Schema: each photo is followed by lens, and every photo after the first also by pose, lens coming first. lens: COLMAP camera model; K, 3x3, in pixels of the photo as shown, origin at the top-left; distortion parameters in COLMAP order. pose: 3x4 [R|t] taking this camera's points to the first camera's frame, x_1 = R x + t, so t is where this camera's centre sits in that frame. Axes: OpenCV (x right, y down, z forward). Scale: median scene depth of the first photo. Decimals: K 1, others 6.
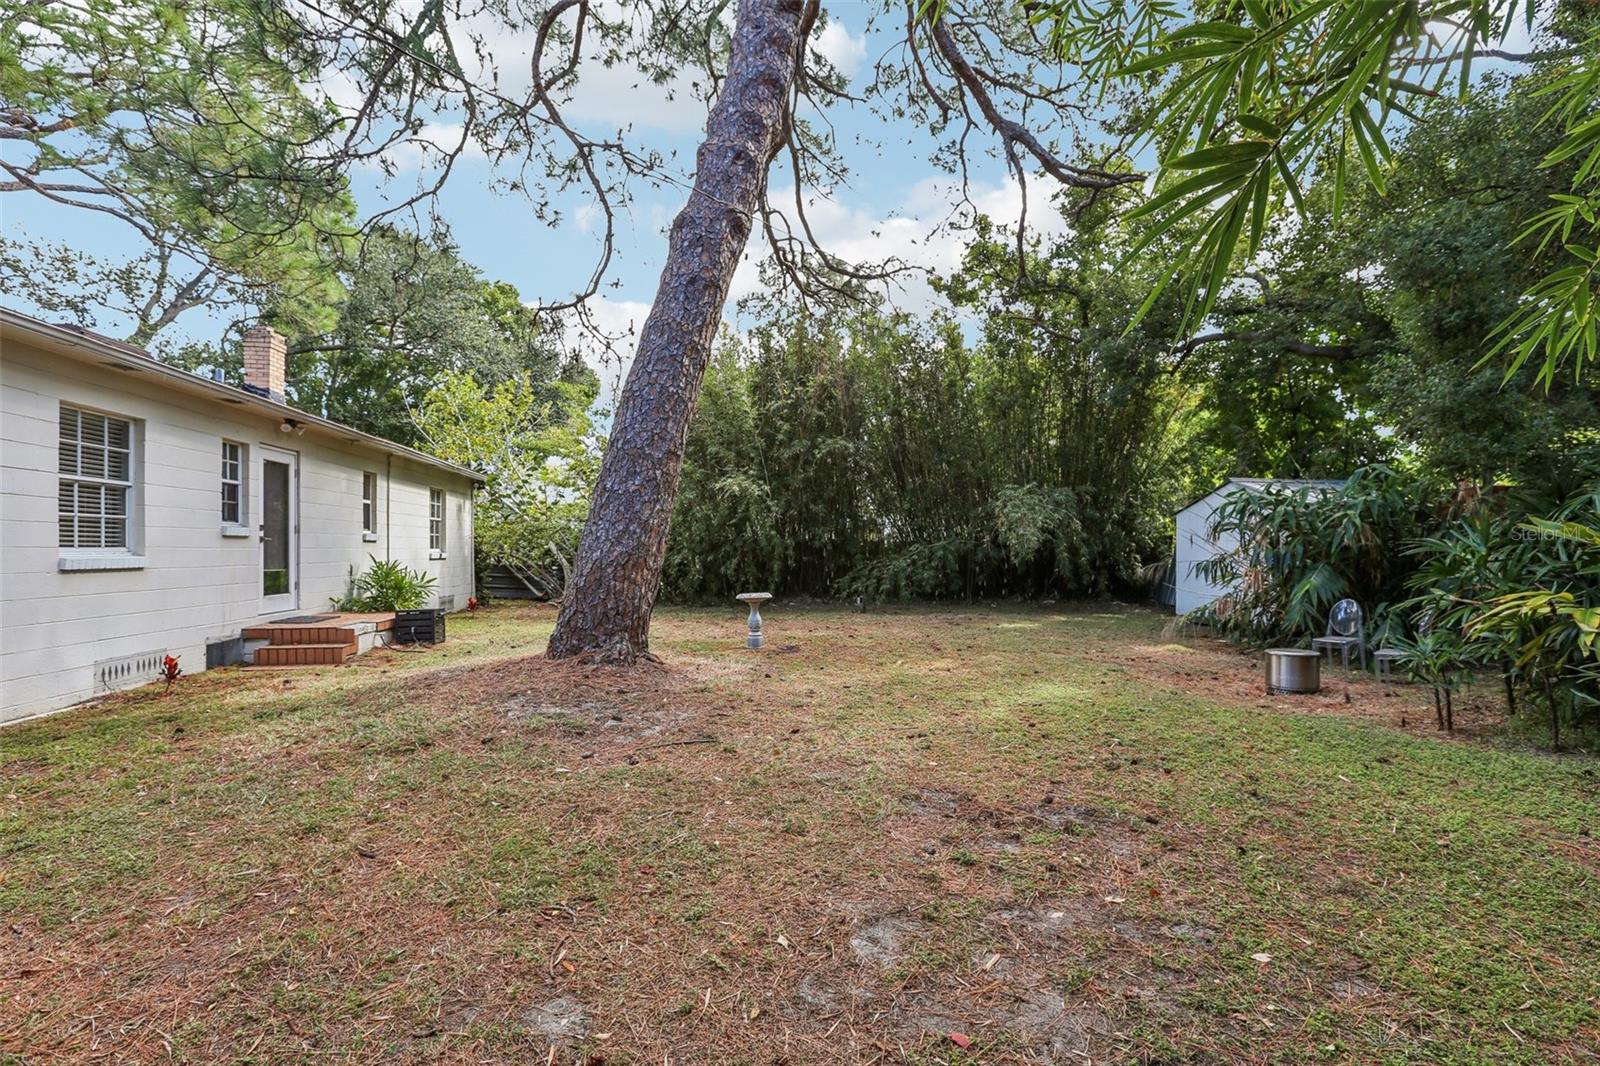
lens RADIAL K [[736.7, 0, 800.6], [0, 736.7, 554.1], [0, 0, 1]] dist [-0.053906, 0.026400]
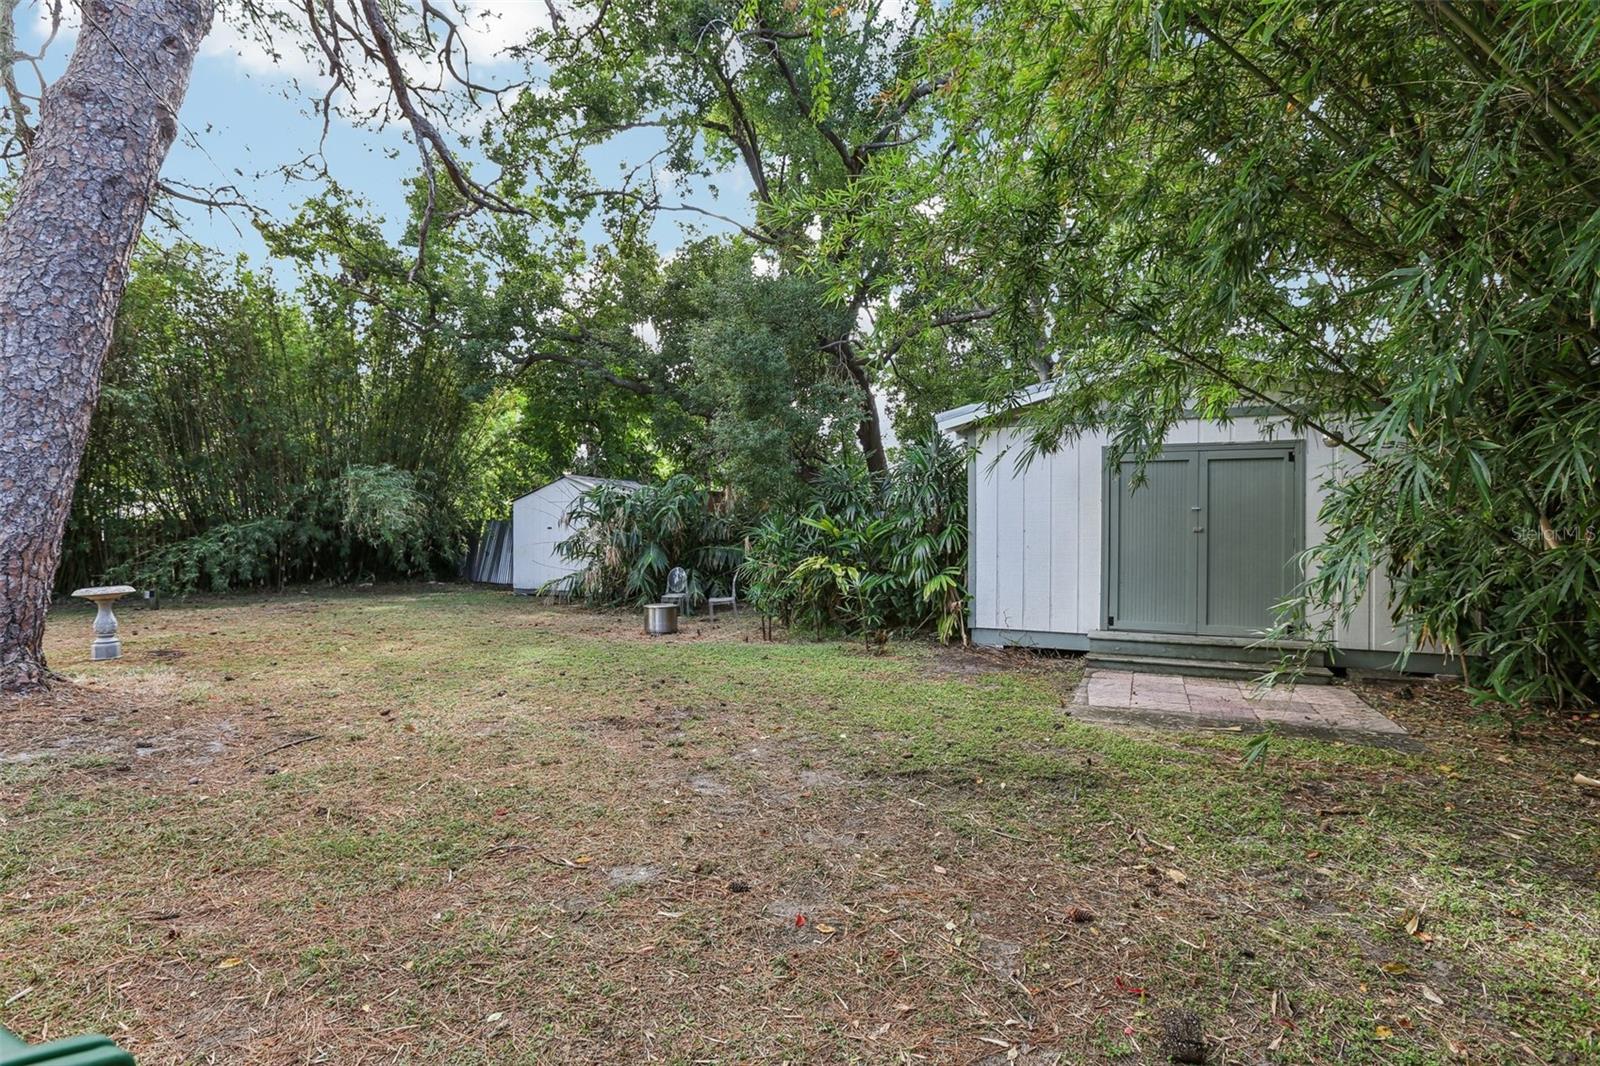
lens RADIAL K [[724.6, 0, 801.6], [0, 724.6, 530.2], [0, 0, 1]] dist [-0.060170, 0.024955]
pose [[0.549427, 0.006060, 0.835520, -0.346753], [-0.000282, 0.999975, -0.007067, -0.001877], [-0.835542, 0.003647, 0.549415, -0.007056]]
